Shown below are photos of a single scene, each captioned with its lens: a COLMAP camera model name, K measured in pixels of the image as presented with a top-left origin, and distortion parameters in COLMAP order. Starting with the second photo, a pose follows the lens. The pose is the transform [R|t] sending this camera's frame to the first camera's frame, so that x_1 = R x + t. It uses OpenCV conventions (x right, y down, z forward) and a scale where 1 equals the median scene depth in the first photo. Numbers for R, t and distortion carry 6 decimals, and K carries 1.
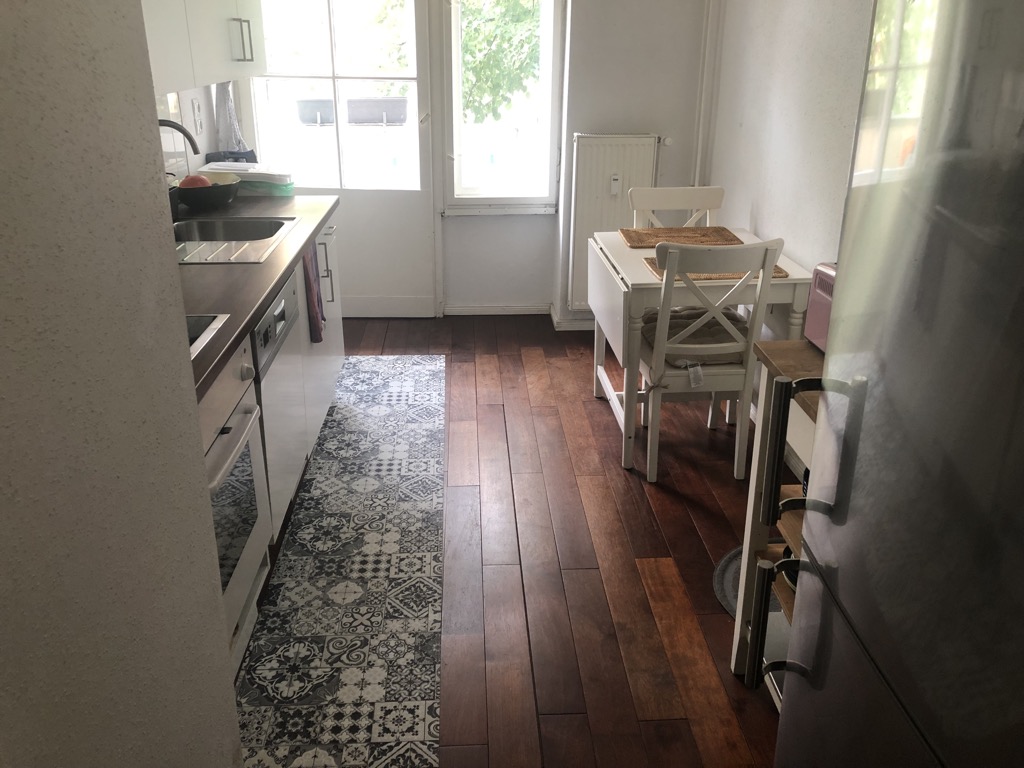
lens RADIAL K [[858.5, 0, 510.0], [0, 858.5, 385.3], [0, 0, 1]] dist [0.059469, -0.065677]
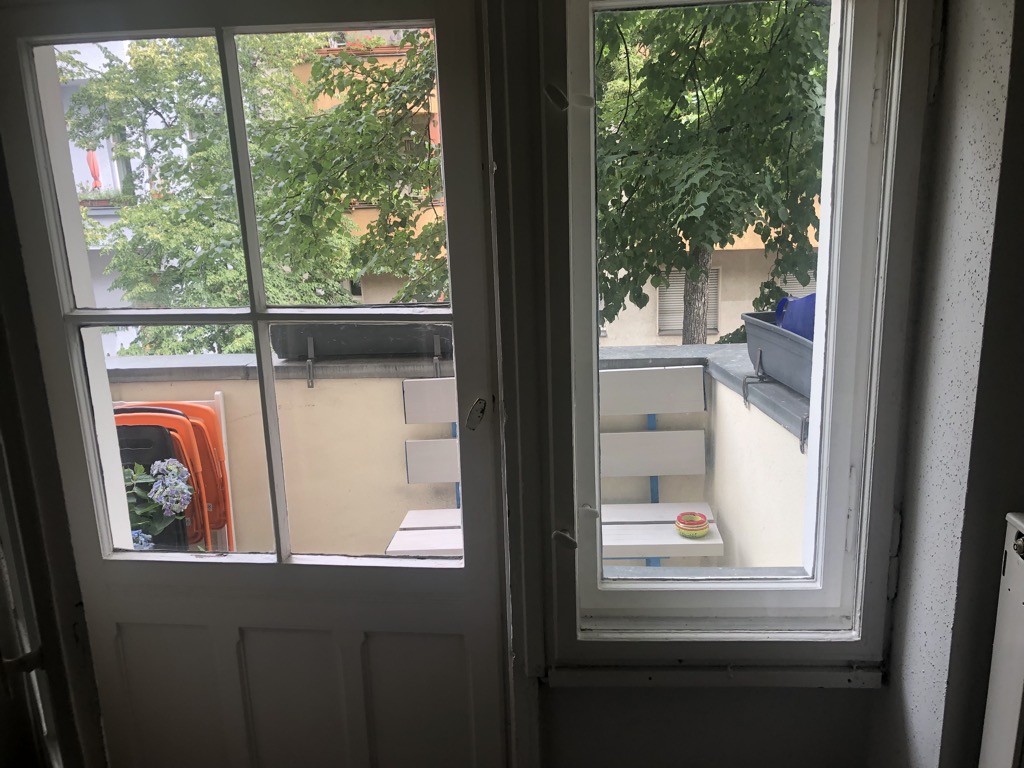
lens RADIAL K [[858.5, 0, 509.4], [0, 858.5, 391.7], [0, 0, 1]] dist [0.059469, -0.065677]
pose [[0.991043, -0.008269, -0.133291, -0.057342], [-0.009552, 0.991136, -0.132509, -0.349724], [0.133205, 0.132596, 0.982179, 0.830051]]
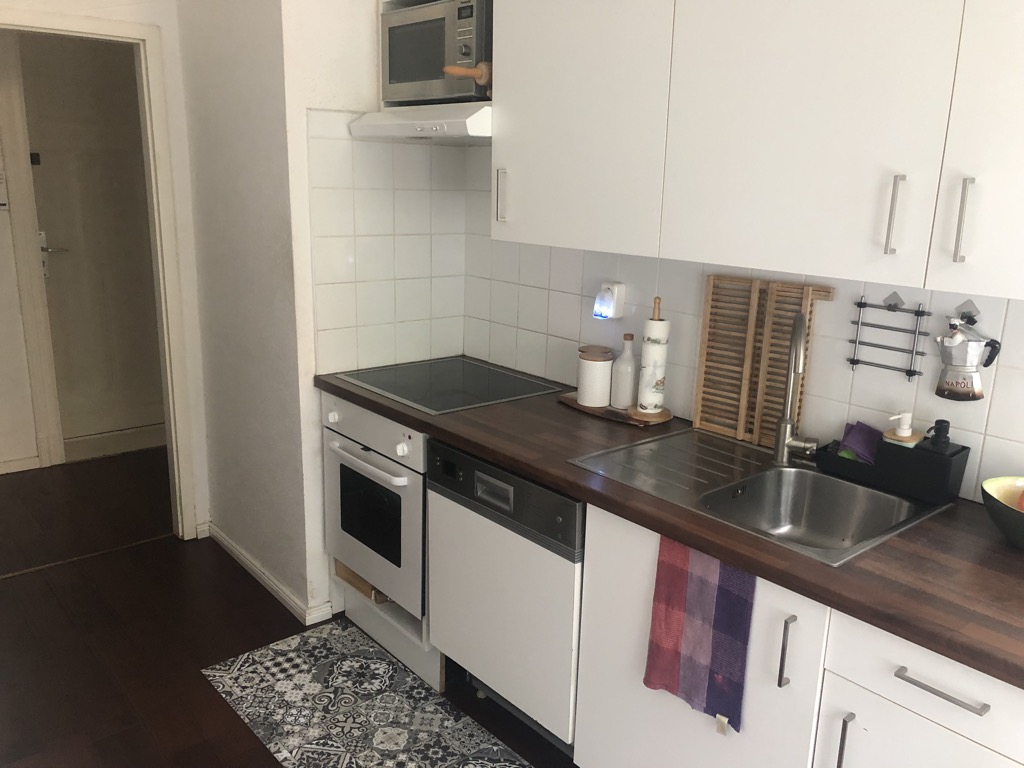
lens RADIAL K [[858.5, 0, 509.5], [0, 858.5, 384.7], [0, 0, 1]] dist [0.059469, -0.065677]
pose [[-0.804110, 0.114217, -0.583405, 0.162567], [-0.249562, 0.825852, 0.505655, -0.448168], [0.539561, 0.552198, -0.635572, 1.094649]]
